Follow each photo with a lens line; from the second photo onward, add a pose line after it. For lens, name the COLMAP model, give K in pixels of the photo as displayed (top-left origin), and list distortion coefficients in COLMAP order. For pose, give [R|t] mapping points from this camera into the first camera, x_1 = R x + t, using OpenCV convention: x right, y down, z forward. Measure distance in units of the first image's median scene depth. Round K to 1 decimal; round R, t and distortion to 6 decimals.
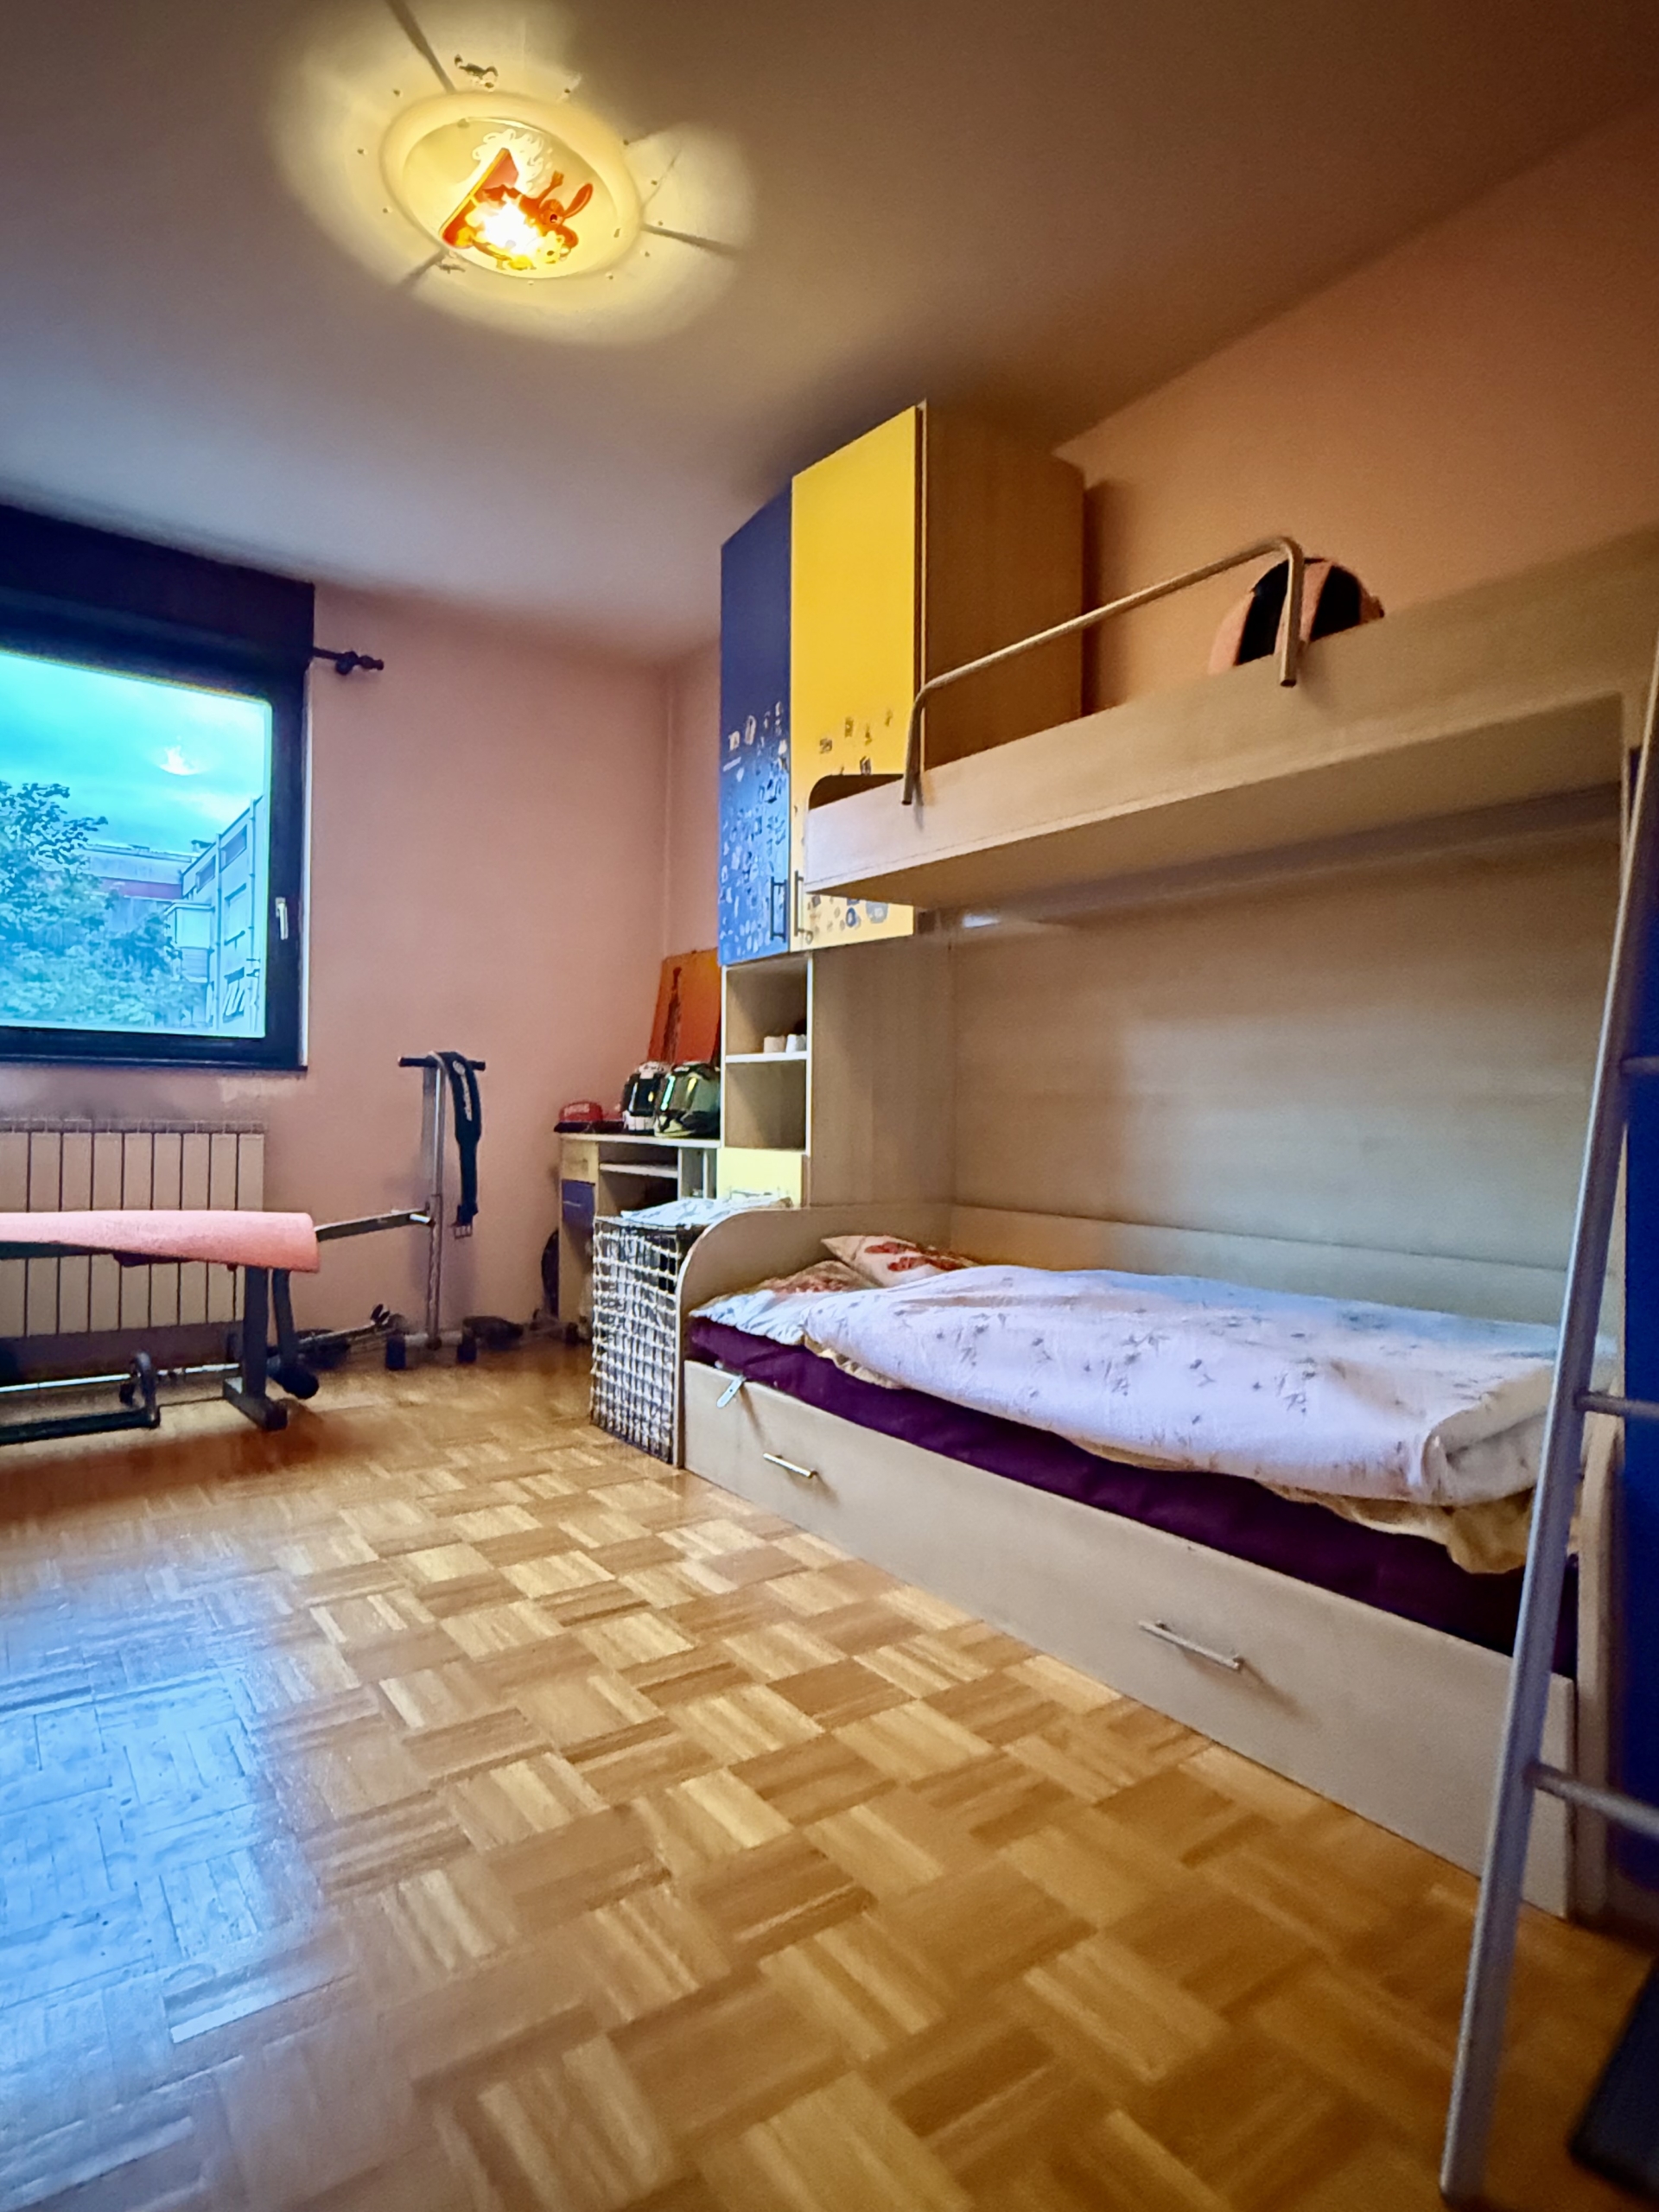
lens RADIAL K [[1234.7, 0, 819.7], [0, 1234.7, 1106.4], [0, 0, 1]] dist [-0.005495, -0.000288]
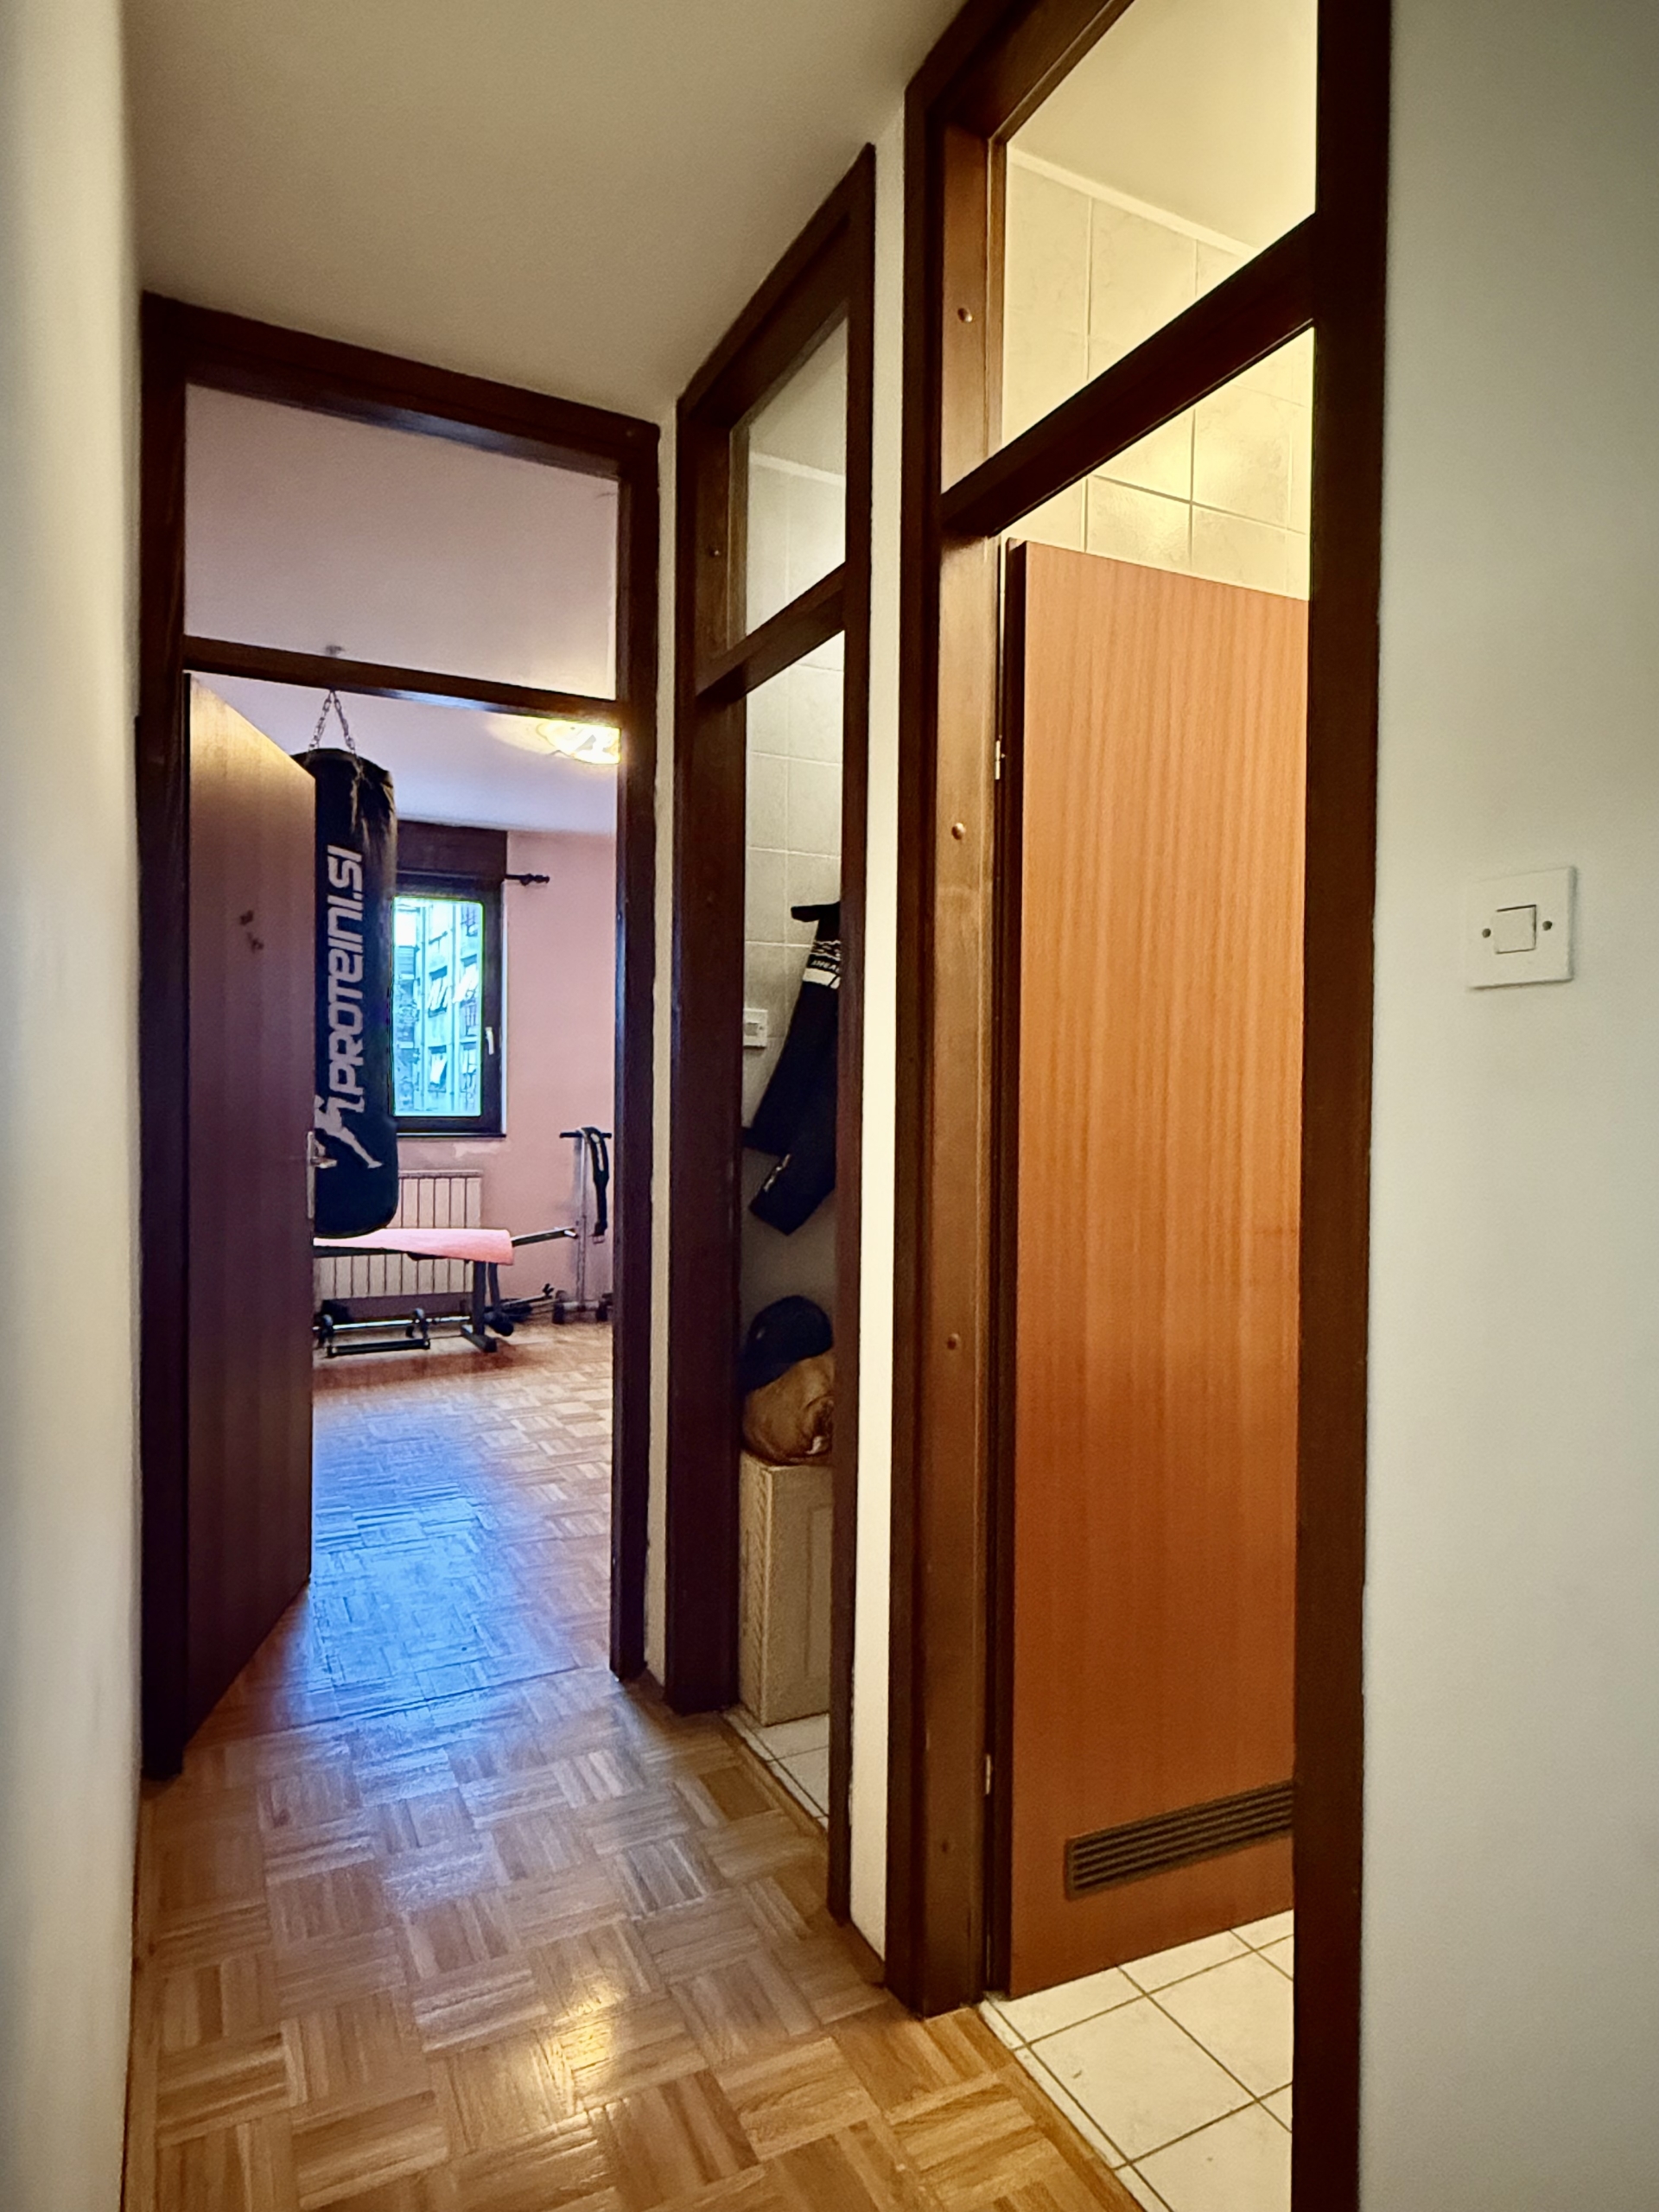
lens RADIAL K [[1315.2, 0, 837.6], [0, 1315.2, 1105.7], [0, 0, 1]] dist [-0.001098, -0.000480]
pose [[0.989498, -0.001253, -0.144540, 0.304240], [0.004346, 0.999768, 0.021084, -0.122774], [0.144480, -0.021491, 0.989274, -0.738496]]
